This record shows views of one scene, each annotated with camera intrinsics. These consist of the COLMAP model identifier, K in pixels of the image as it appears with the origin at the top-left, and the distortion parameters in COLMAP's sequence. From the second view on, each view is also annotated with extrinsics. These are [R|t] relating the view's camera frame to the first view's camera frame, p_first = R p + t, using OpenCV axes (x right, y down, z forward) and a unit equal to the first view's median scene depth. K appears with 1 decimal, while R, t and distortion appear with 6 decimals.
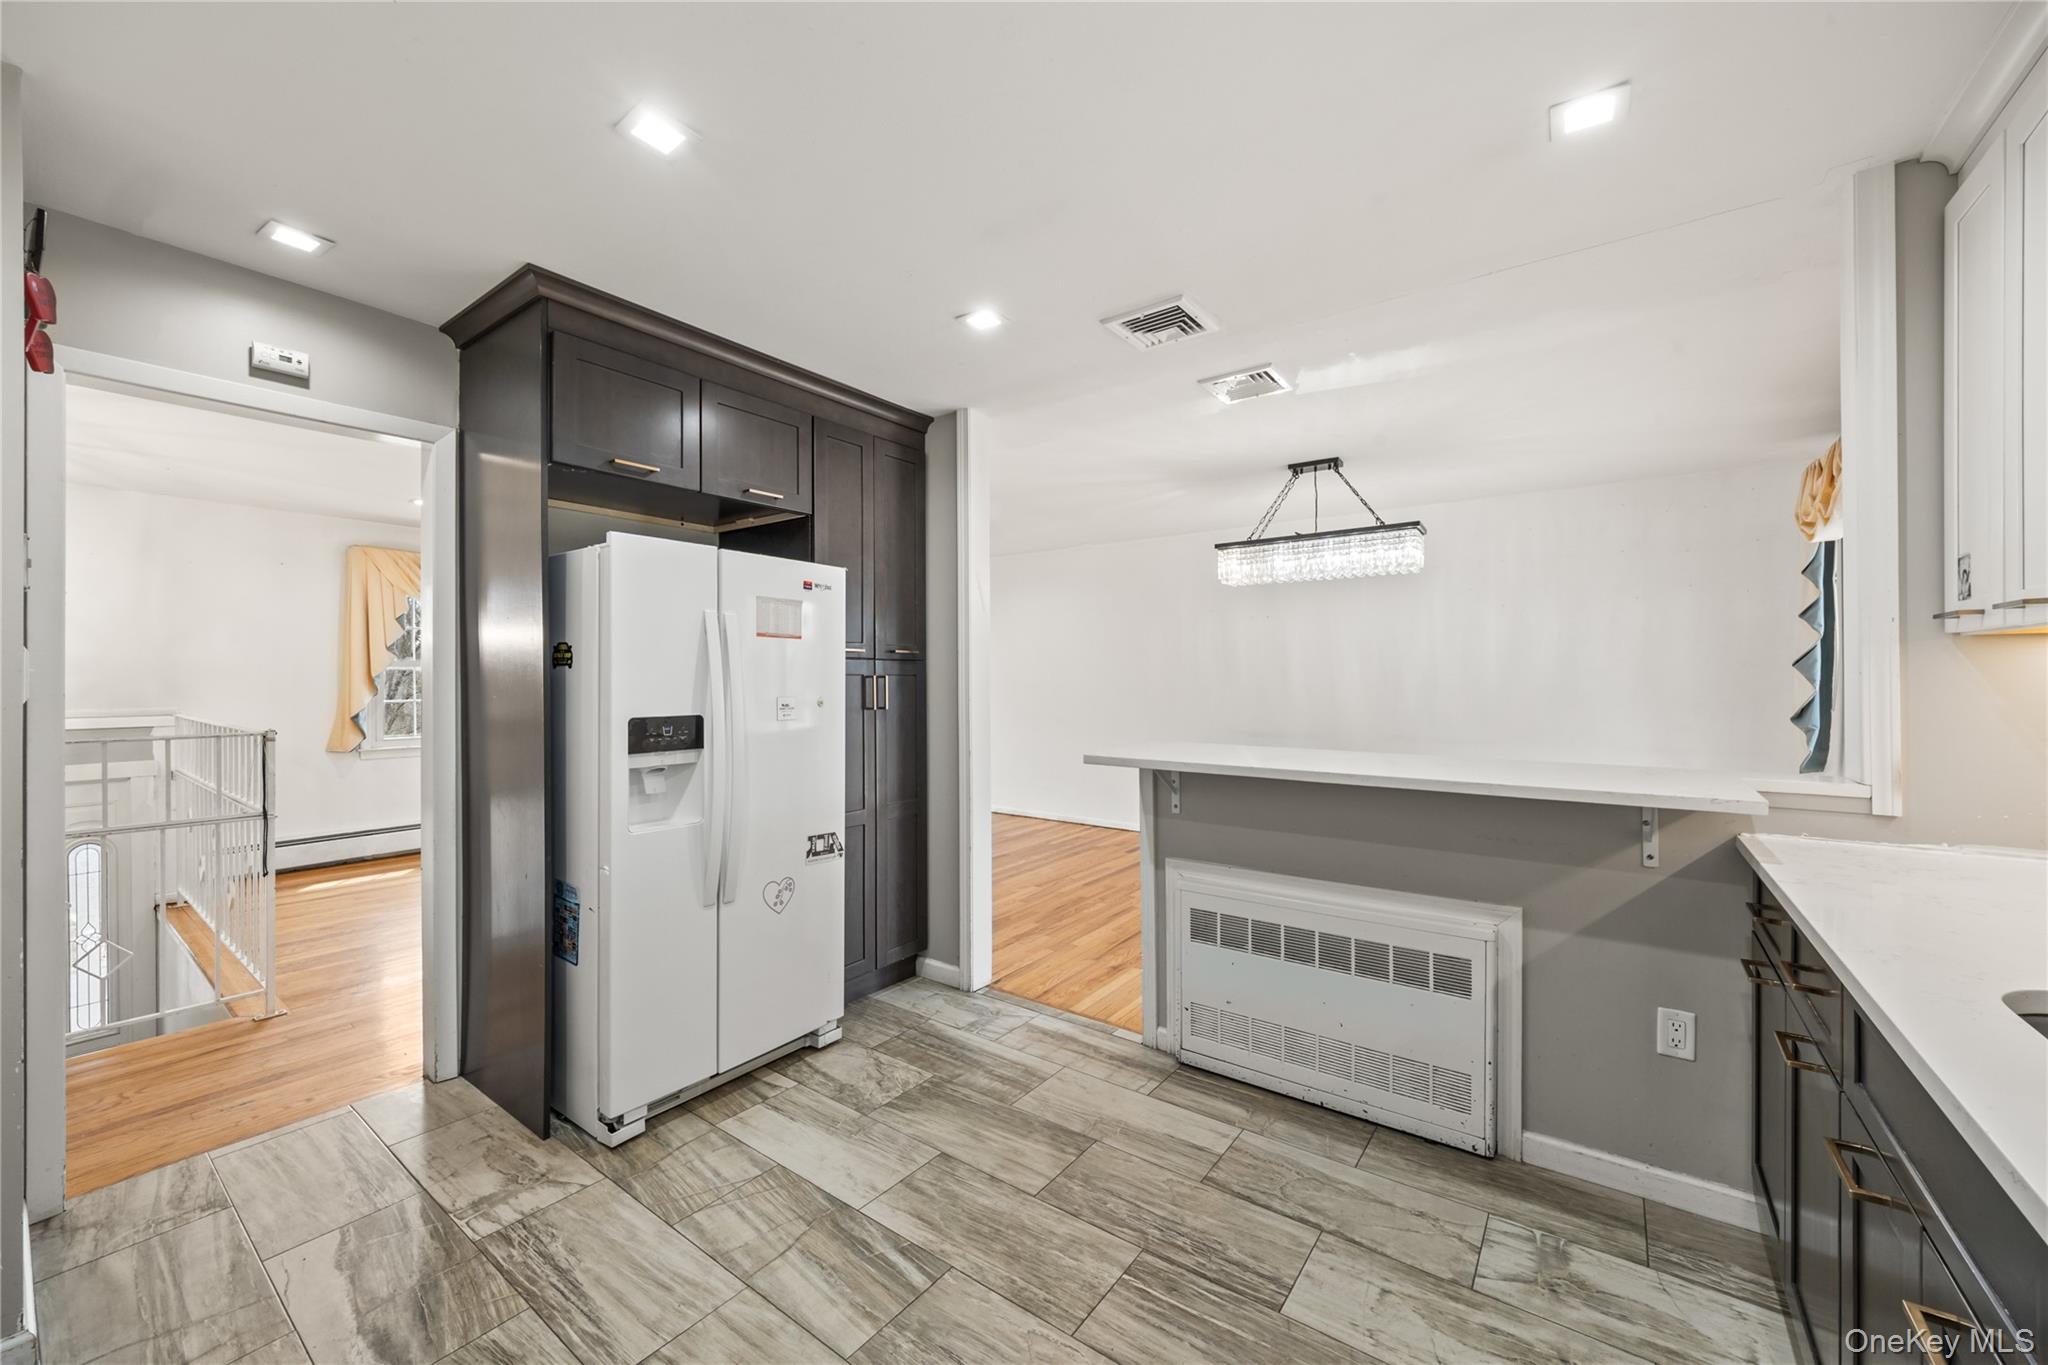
lens RADIAL K [[804.3, 0, 1009.0], [0, 804.3, 681.9], [0, 0, 1]] dist [-0.001574, 0.000204]
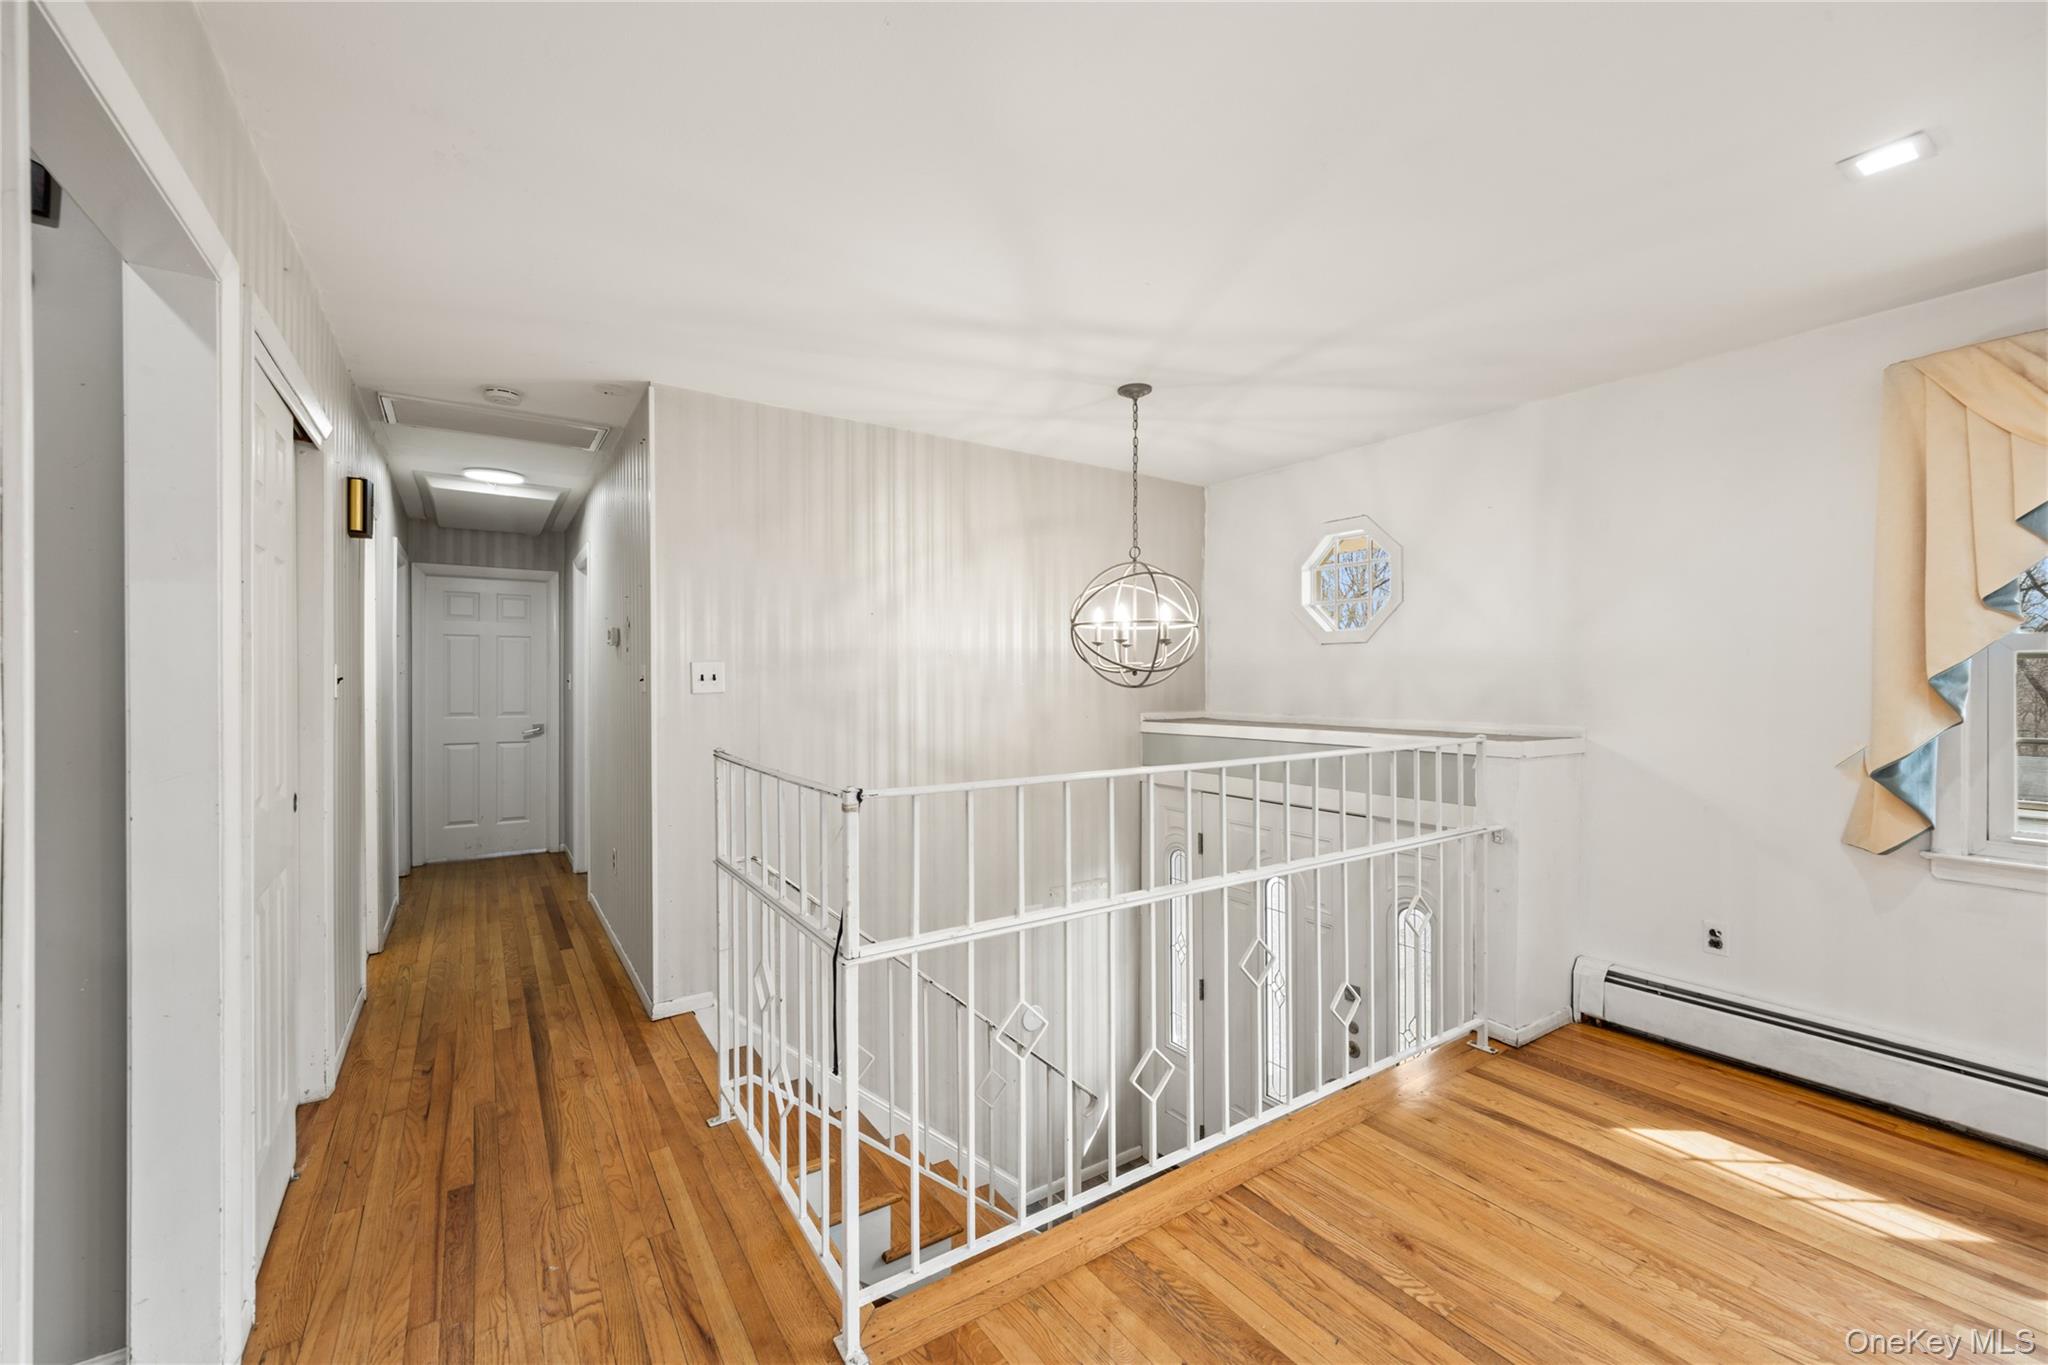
lens RADIAL K [[804.3, 0, 1006.8], [0, 804.3, 683.8], [0, 0, 1]] dist [-0.001574, 0.000204]
pose [[-0.325305, 0.008109, -0.945574, -0.329018], [-0.002844, 0.999950, 0.009553, -0.007068], [0.945605, 0.005797, -0.325266, 0.862415]]
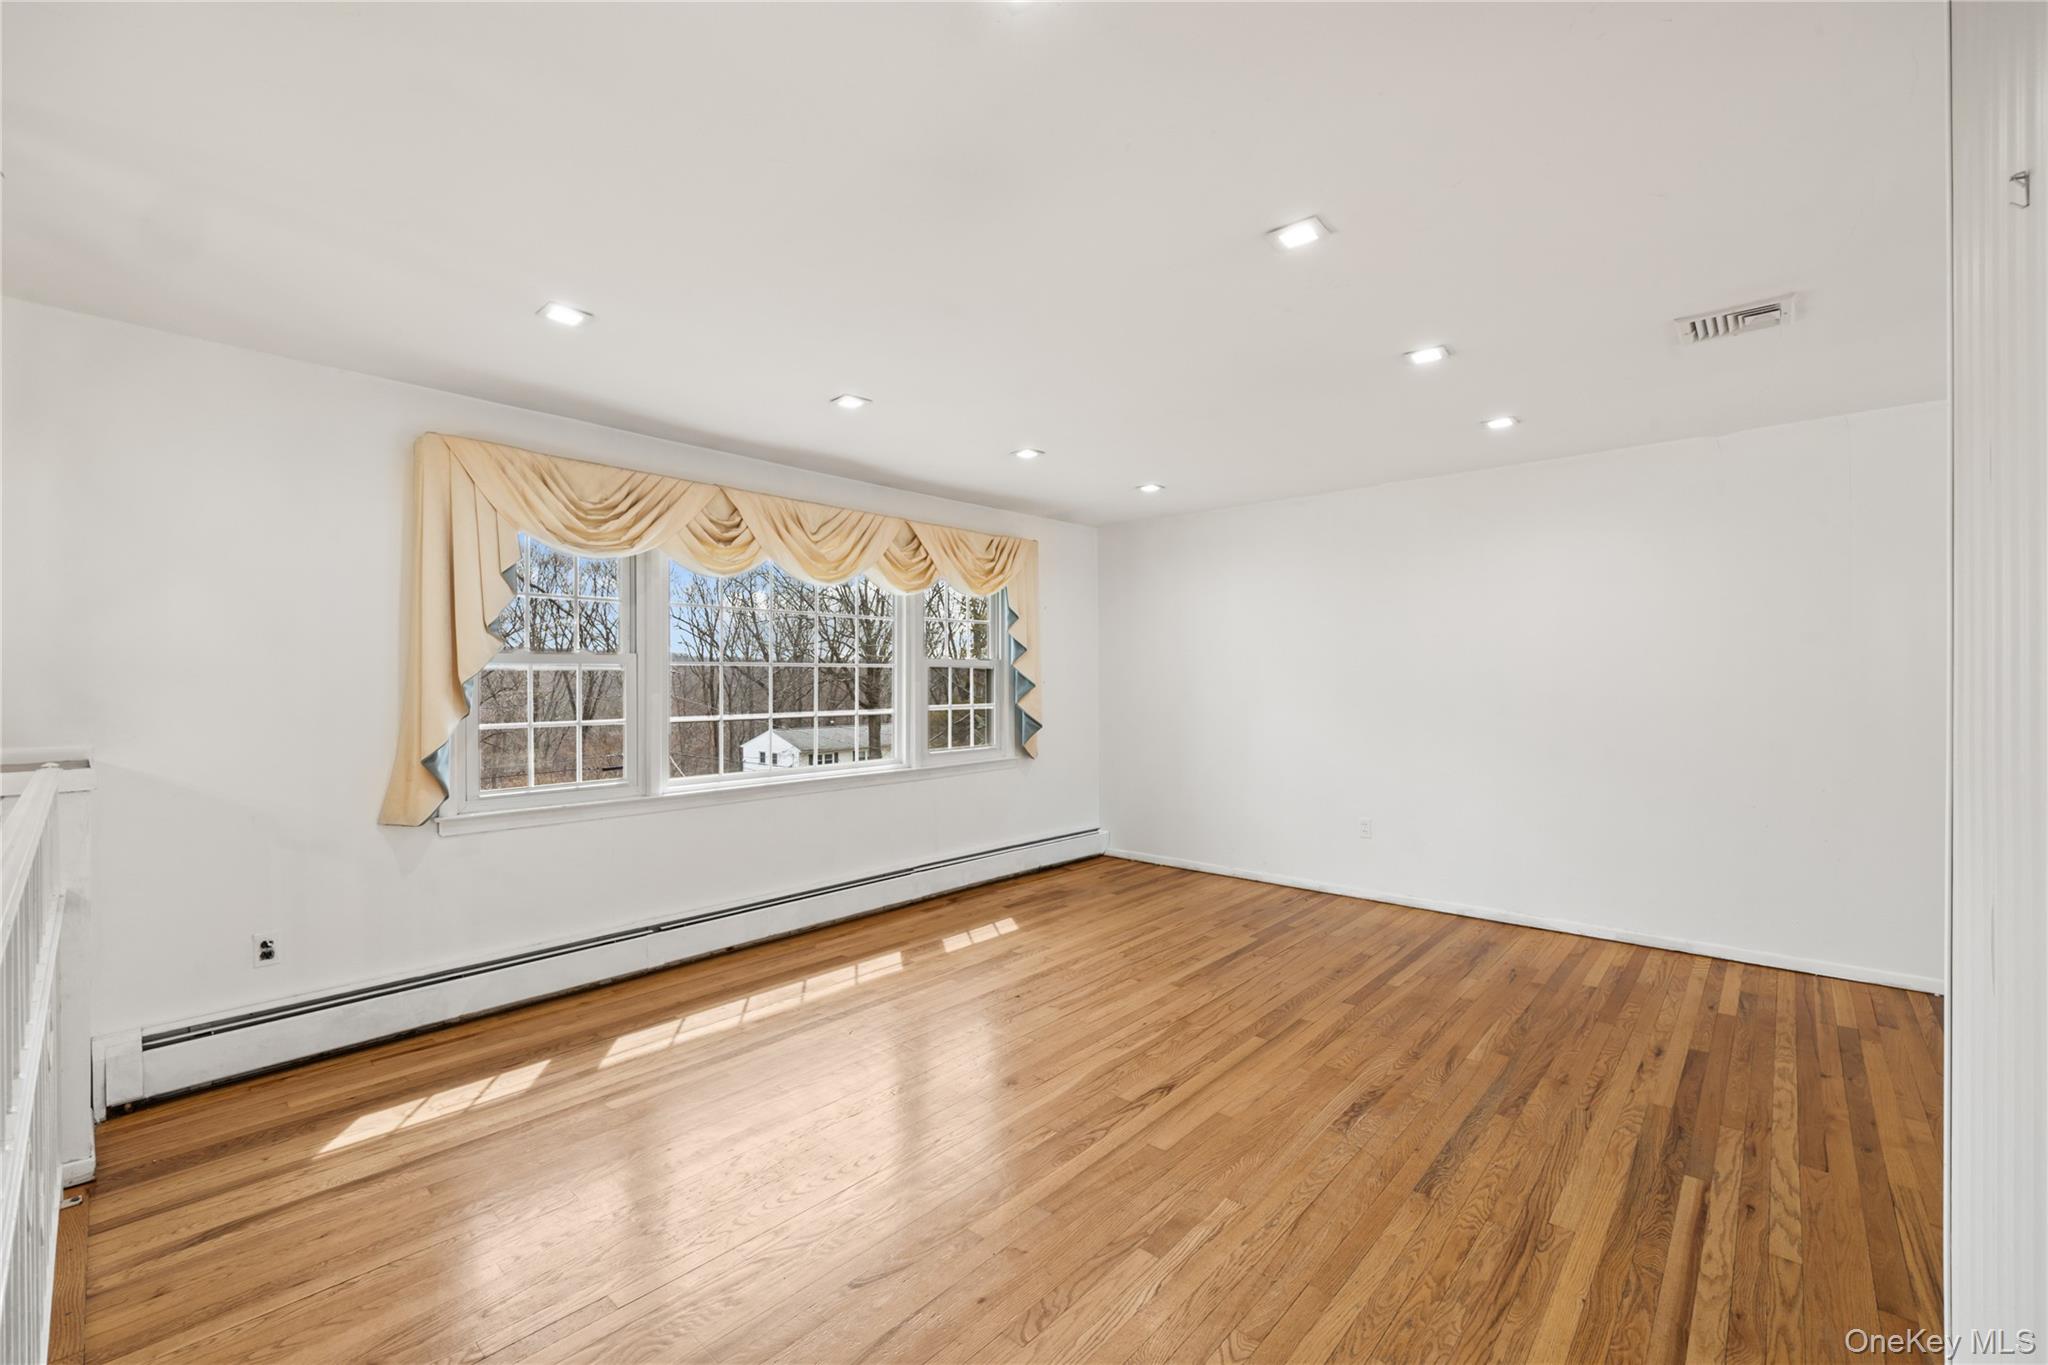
lens RADIAL K [[847.4, 0, 1014.5], [0, 847.4, 686.0], [0, 0, 1]] dist [-0.004628, -0.000008]
pose [[0.996702, 0.000449, -0.081151, -0.478562], [-0.000445, 1.000000, 0.000076, -0.004983], [0.081151, -0.000040, 0.996702, 0.592428]]
